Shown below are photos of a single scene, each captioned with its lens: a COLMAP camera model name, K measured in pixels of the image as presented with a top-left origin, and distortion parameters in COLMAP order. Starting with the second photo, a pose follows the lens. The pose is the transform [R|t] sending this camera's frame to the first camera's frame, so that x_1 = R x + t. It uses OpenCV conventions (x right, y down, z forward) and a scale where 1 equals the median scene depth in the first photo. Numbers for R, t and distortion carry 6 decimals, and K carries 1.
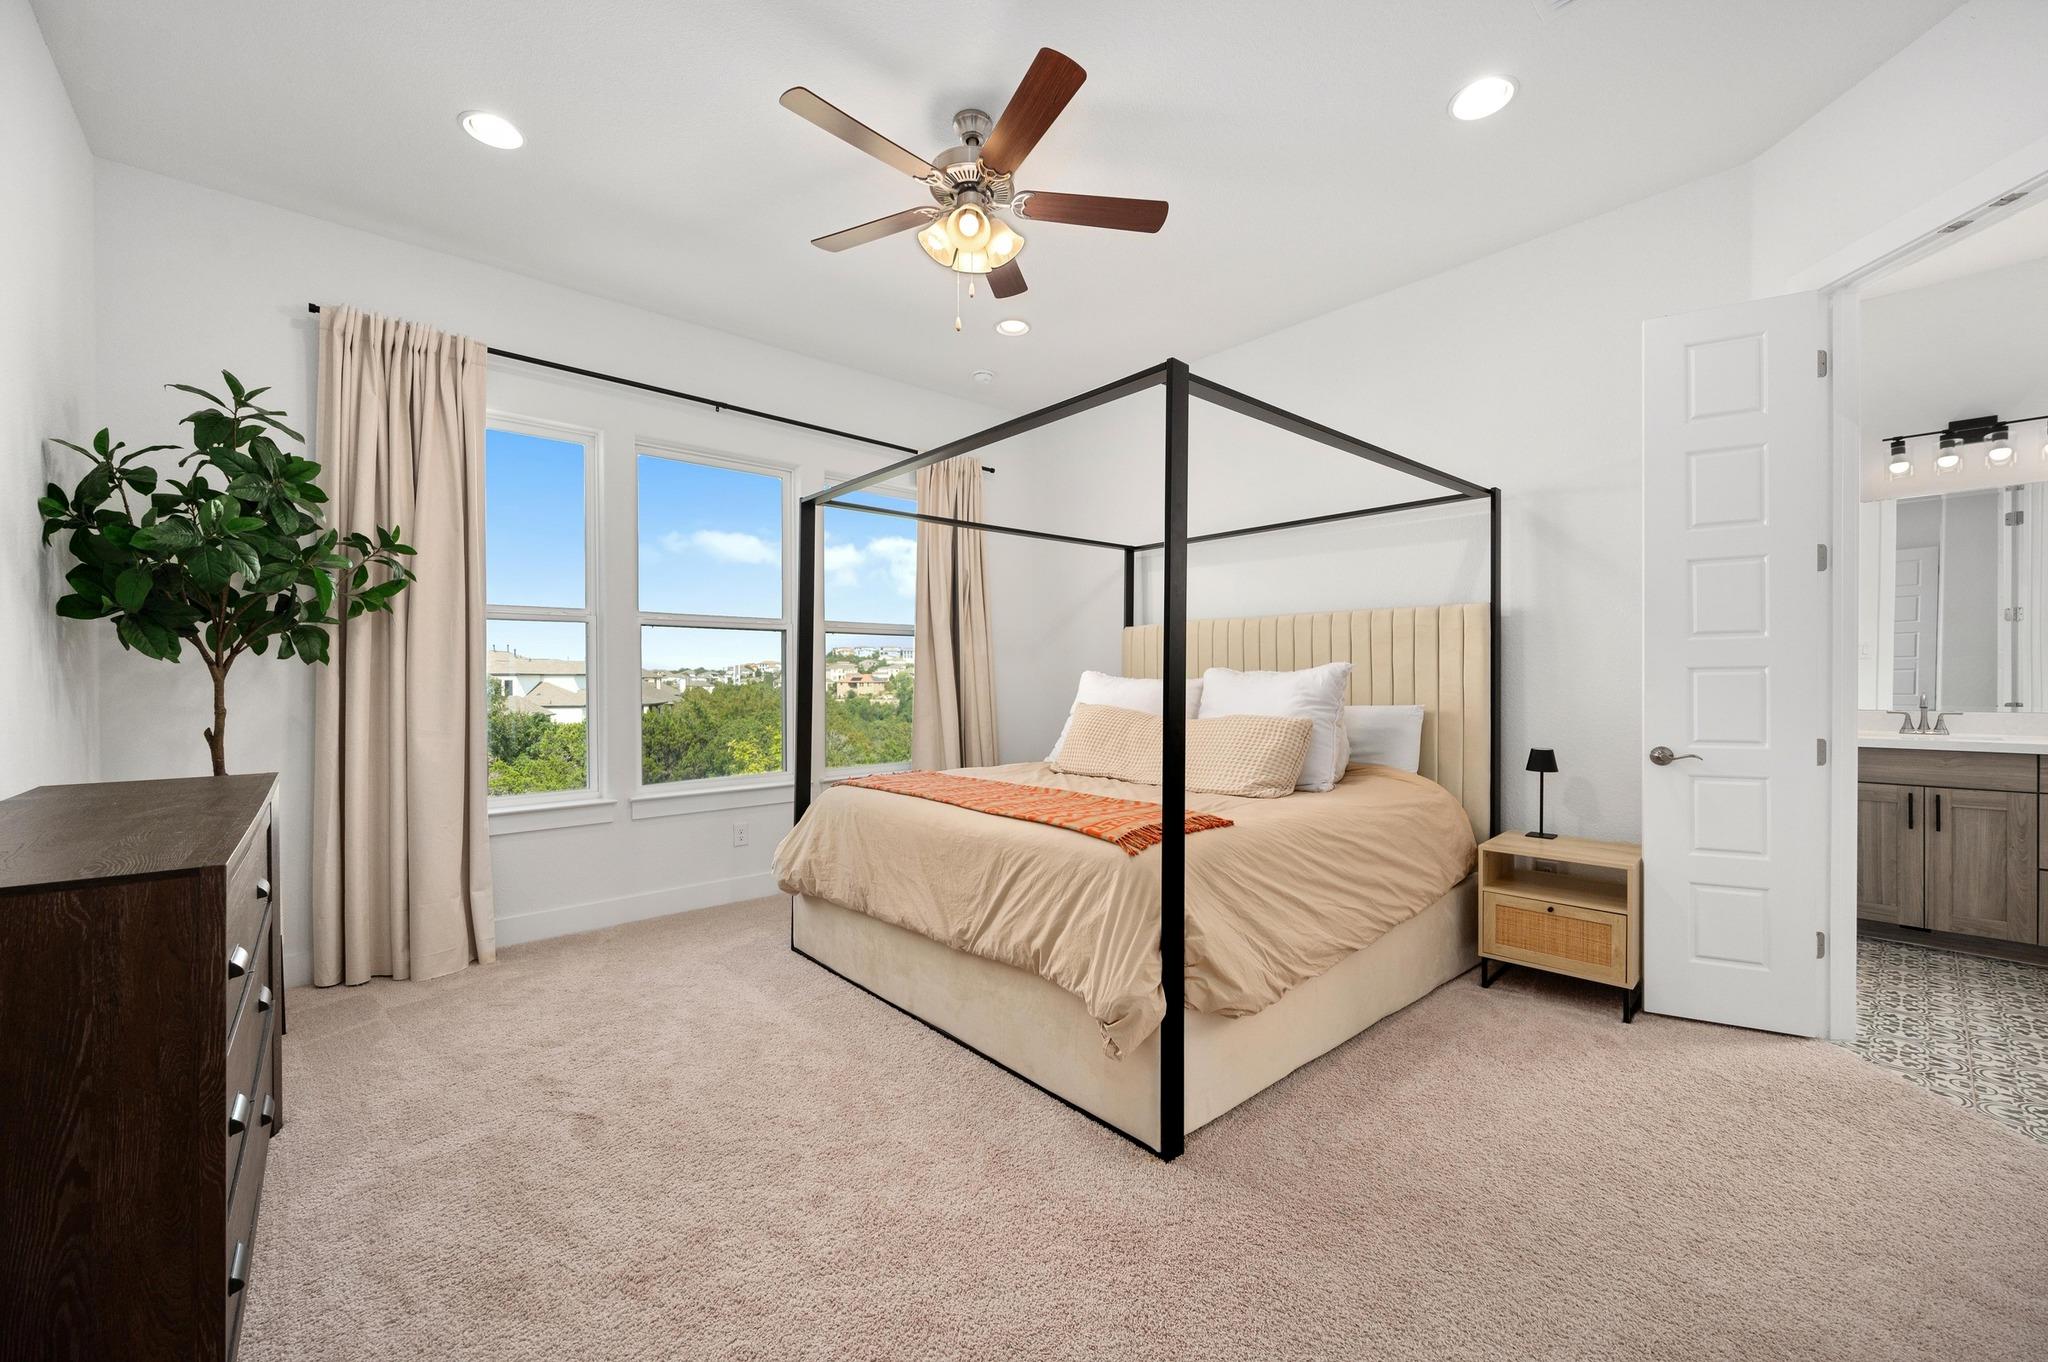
lens RADIAL K [[801.7, 0, 1020.2], [0, 801.7, 683.9], [0, 0, 1]] dist [0.000620, -0.000085]
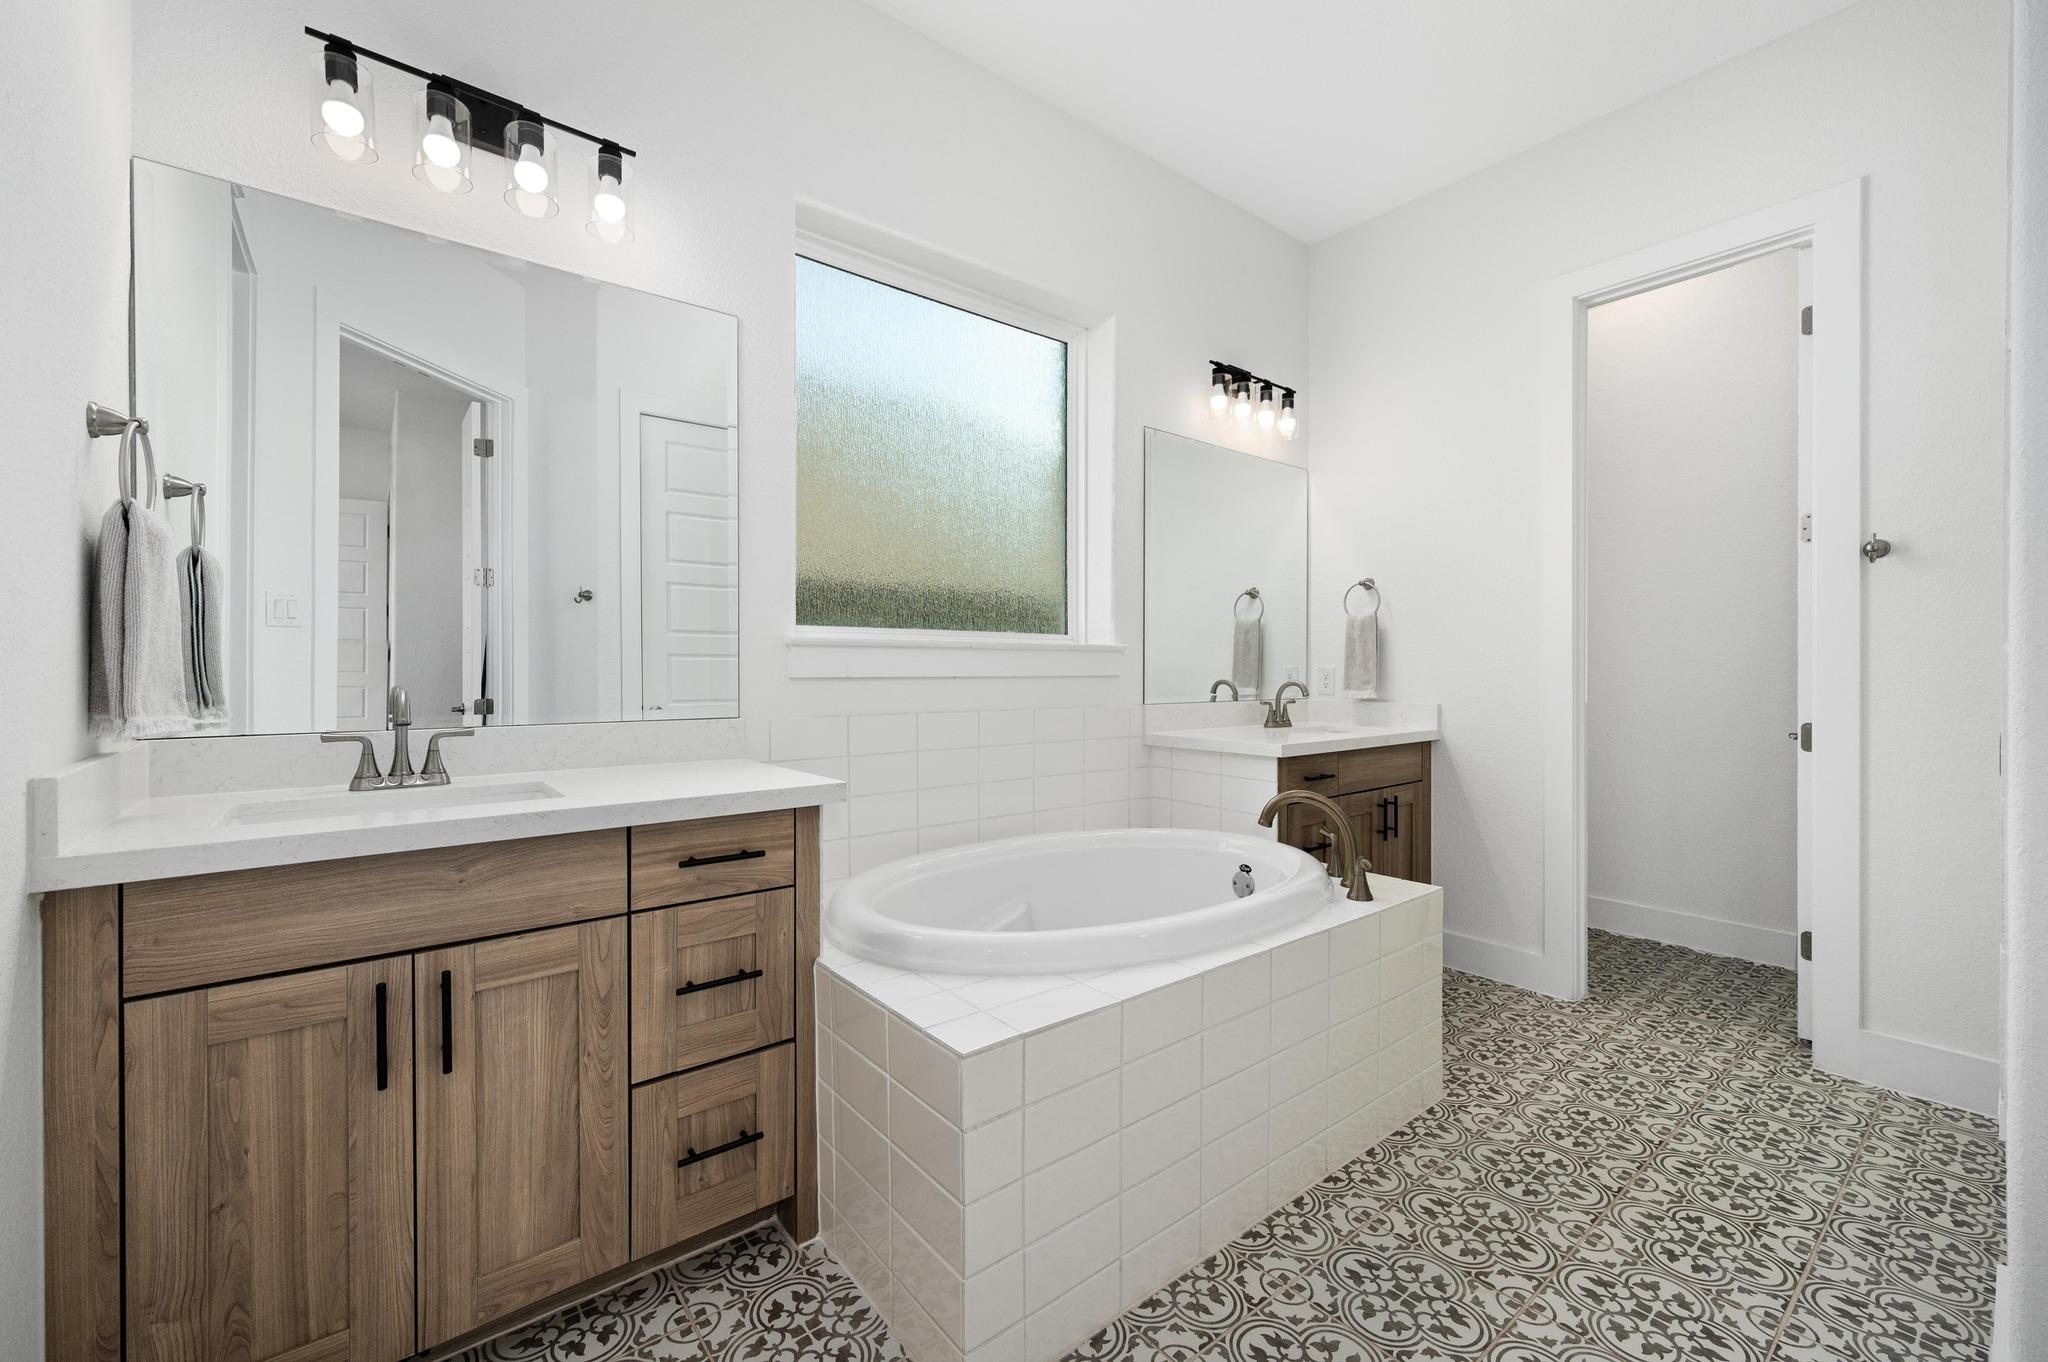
lens RADIAL K [[801.7, 0, 1013.7], [0, 801.7, 681.5], [0, 0, 1]] dist [0.000620, -0.000085]
pose [[0.045069, -0.005205, 0.998970, 0.797021], [0.004173, 0.999979, 0.005022, 0.007933], [-0.998975, 0.003942, 0.045090, 0.728865]]
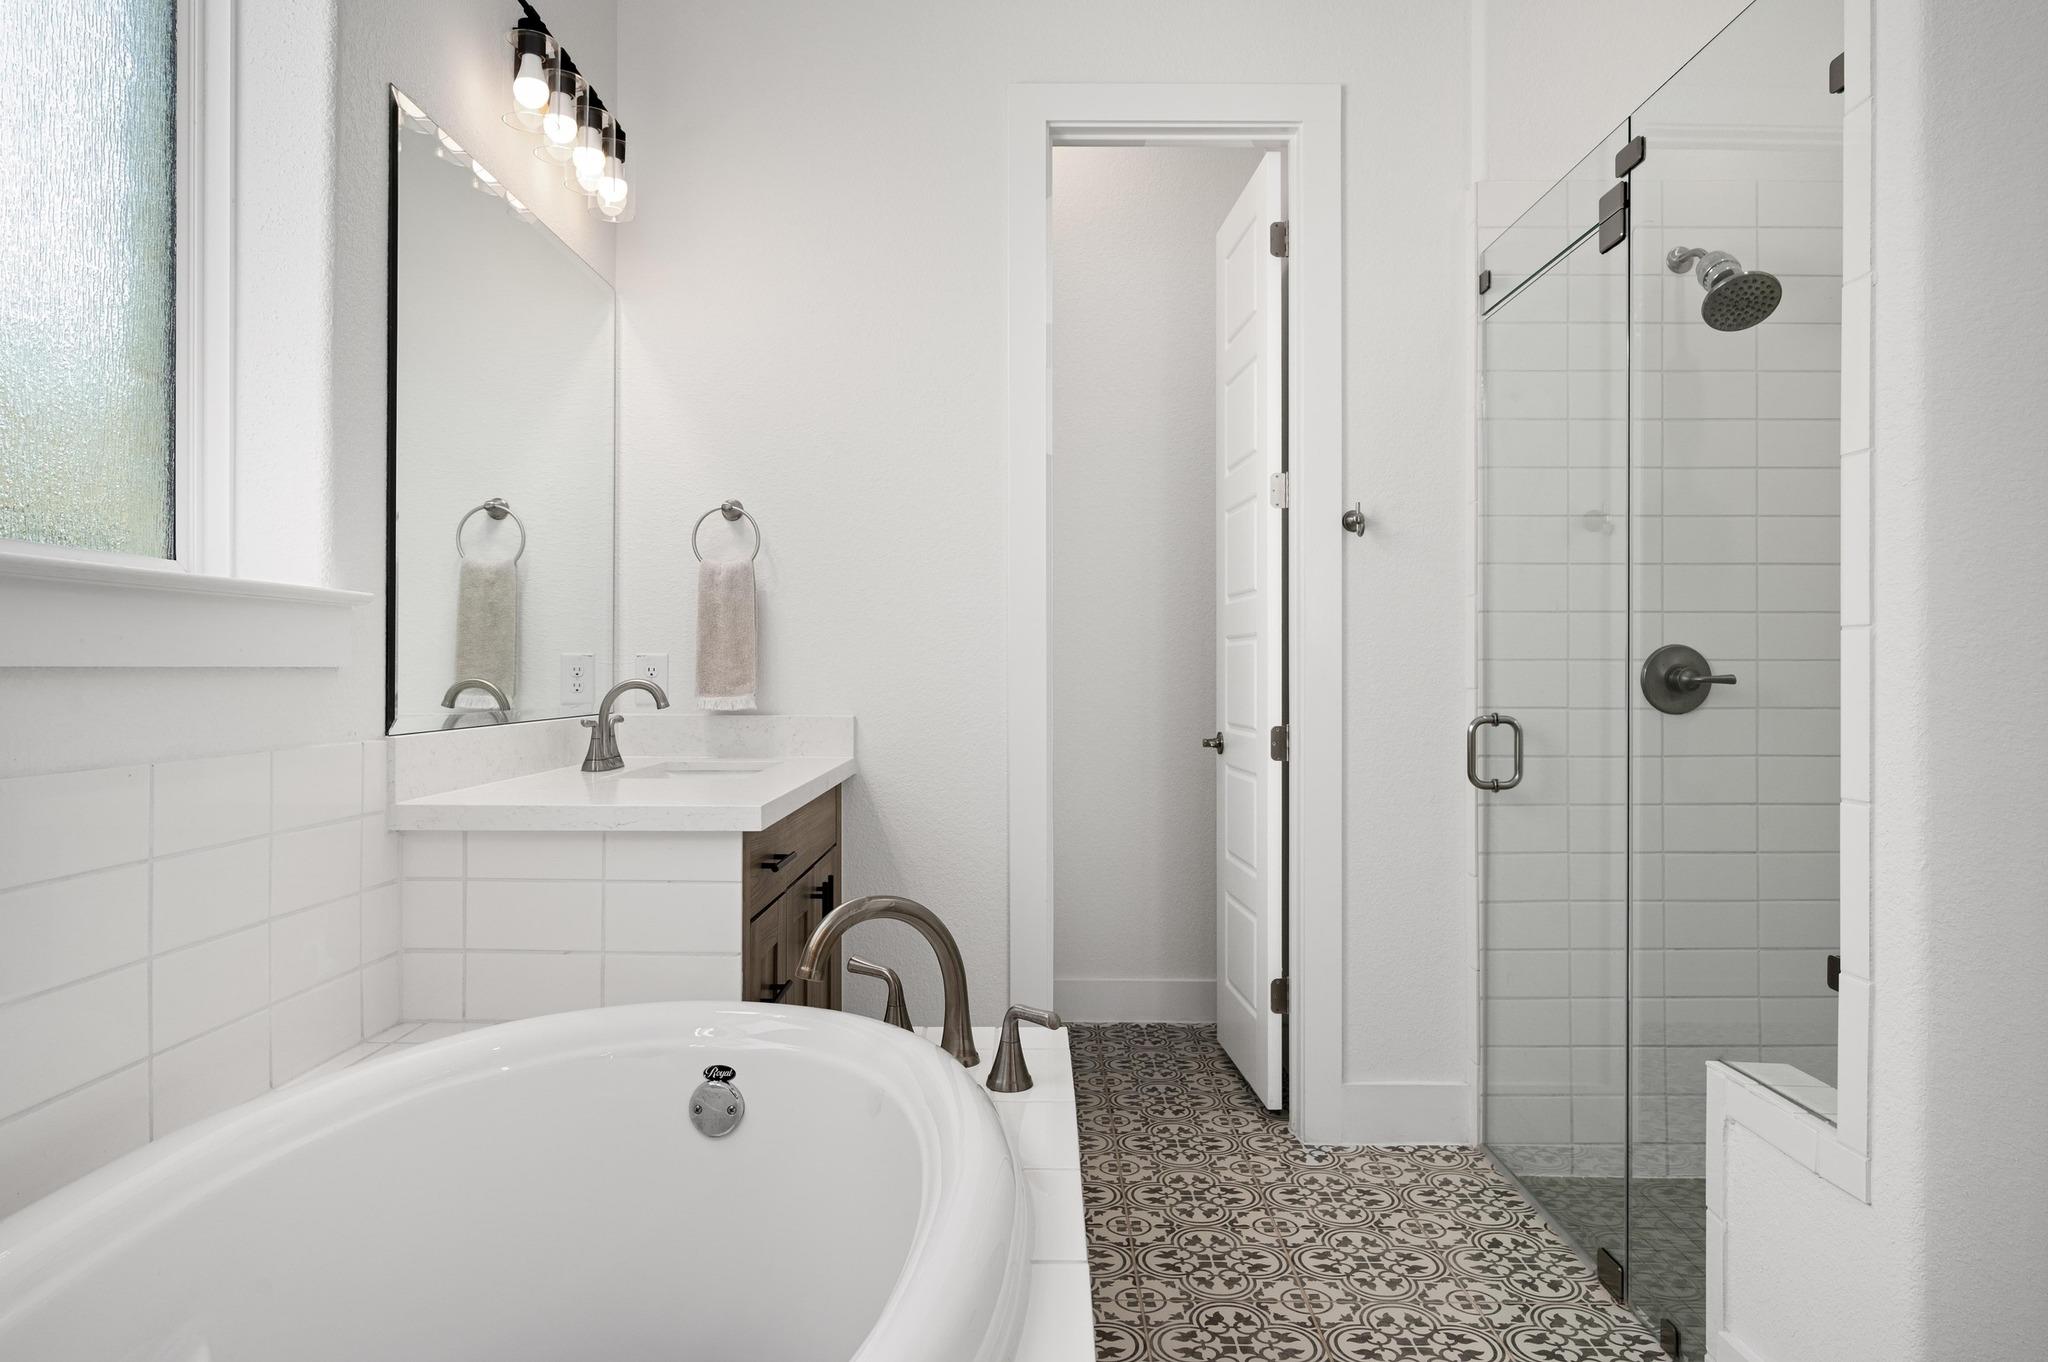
lens RADIAL K [[1237.5, 0, 1021.3], [0, 1237.5, 681.0], [0, 0, 1]] dist [-0.010172, -0.001571]
pose [[-0.745557, 0.001128, 0.666441, 1.092256], [0.006727, 0.999960, 0.005832, 0.011673], [-0.666408, 0.008831, -0.745535, 0.863656]]
